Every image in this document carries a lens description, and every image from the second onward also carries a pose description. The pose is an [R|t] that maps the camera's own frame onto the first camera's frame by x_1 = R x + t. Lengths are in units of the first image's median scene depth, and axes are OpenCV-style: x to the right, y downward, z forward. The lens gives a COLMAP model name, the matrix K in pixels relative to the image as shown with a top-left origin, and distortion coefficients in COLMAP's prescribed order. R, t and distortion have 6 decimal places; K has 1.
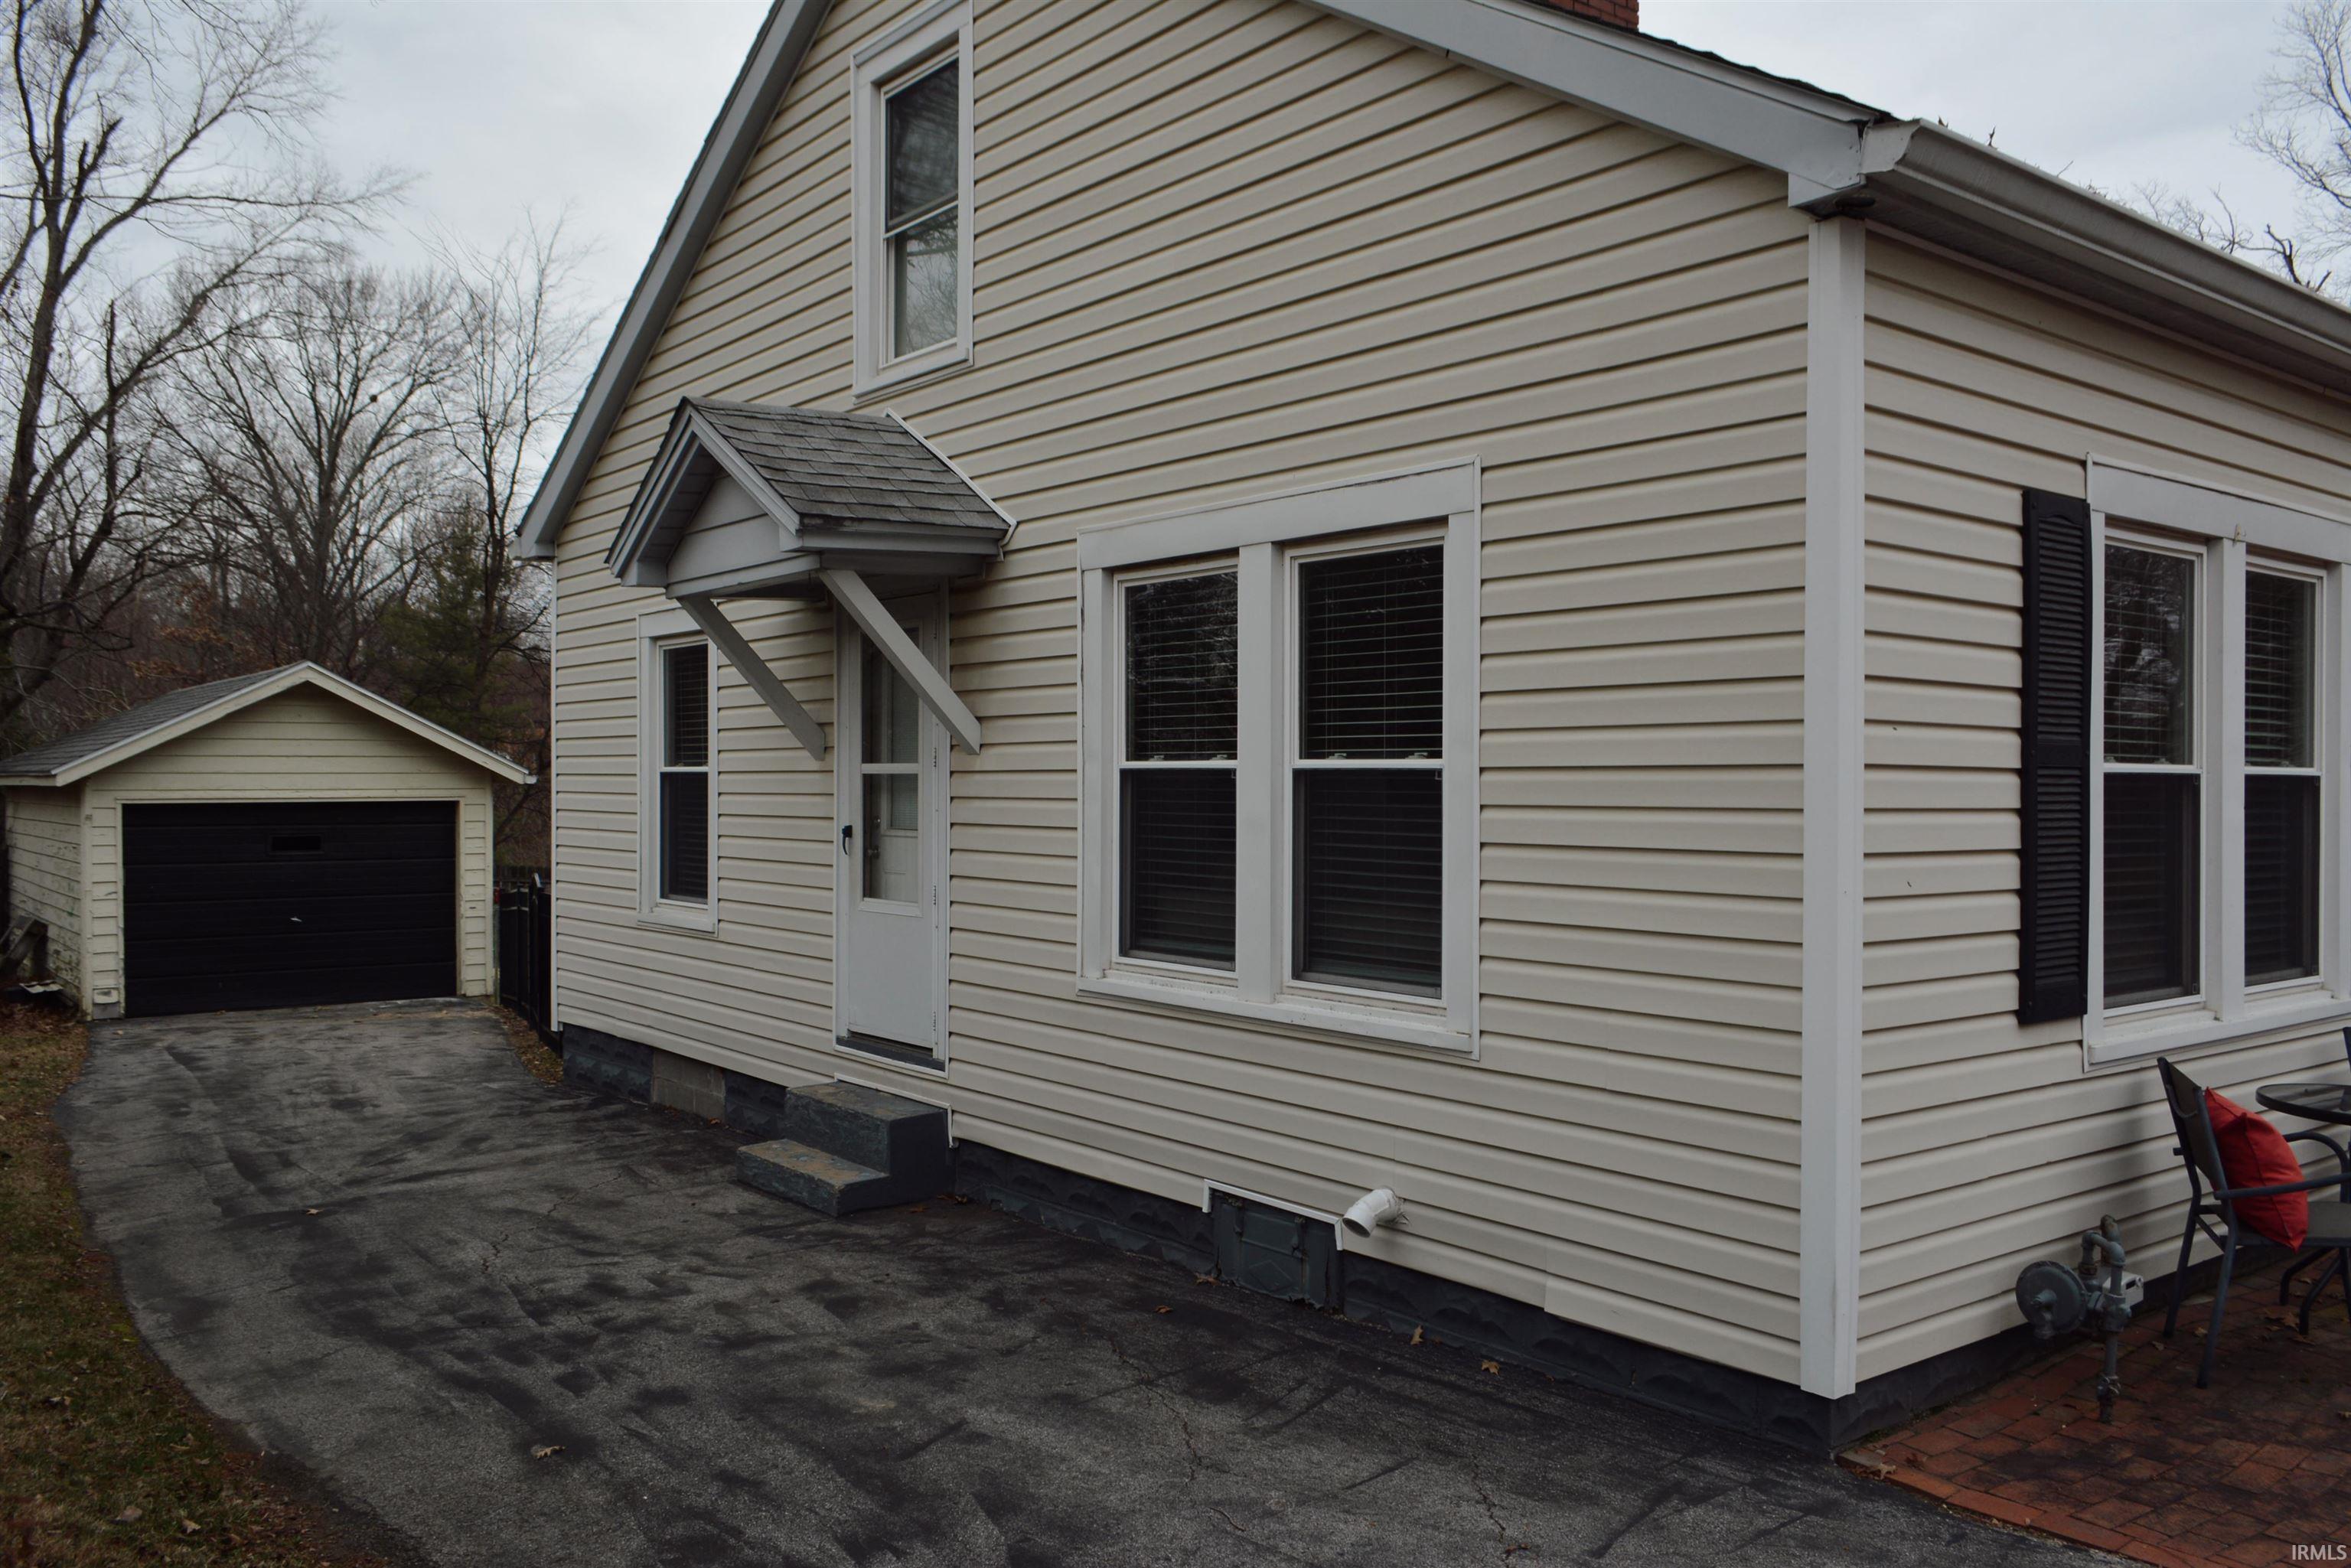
lens RADIAL K [[1838.6, 0, 1193.2], [0, 1838.6, 781.9], [0, 0, 1]] dist [-0.013142, 0.006072]
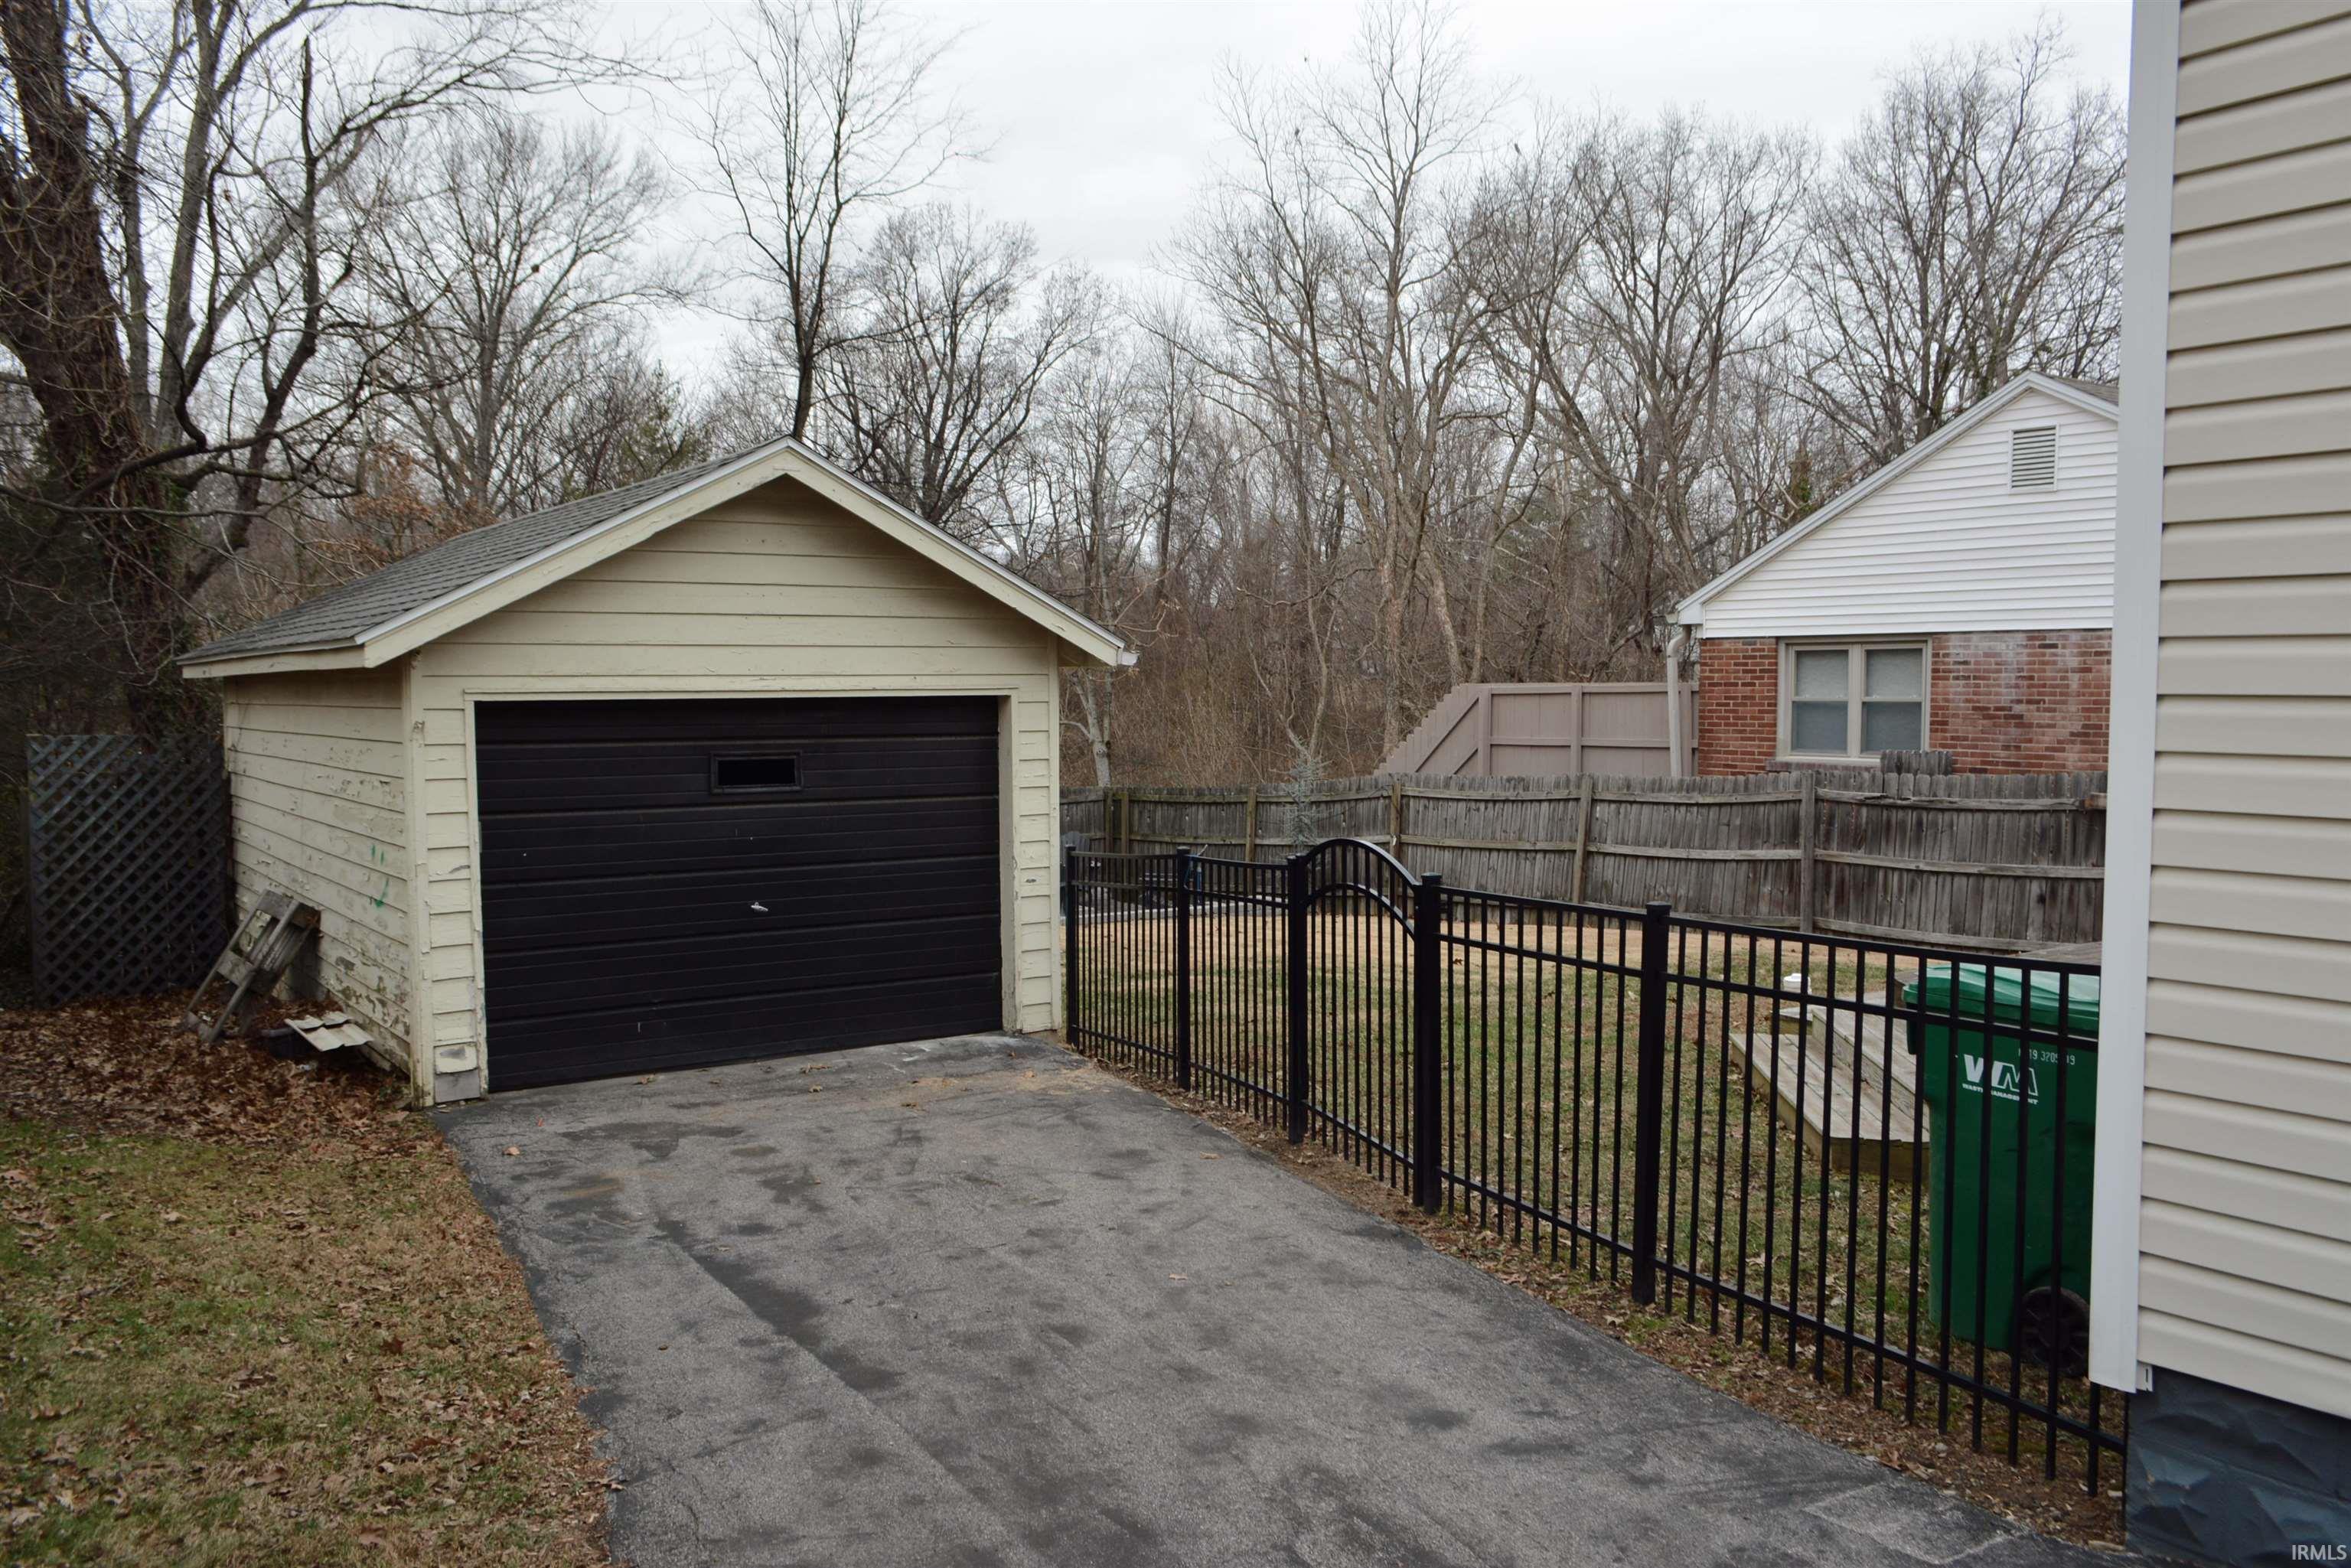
lens RADIAL K [[1838.6, 0, 1165.3], [0, 1838.6, 787.4], [0, 0, 1]] dist [-0.013142, 0.006072]
pose [[0.997664, -0.001518, -0.068290, -0.727199], [0.005066, 0.998644, 0.051806, 0.021889], [0.068119, -0.052031, 0.996320, 1.003395]]
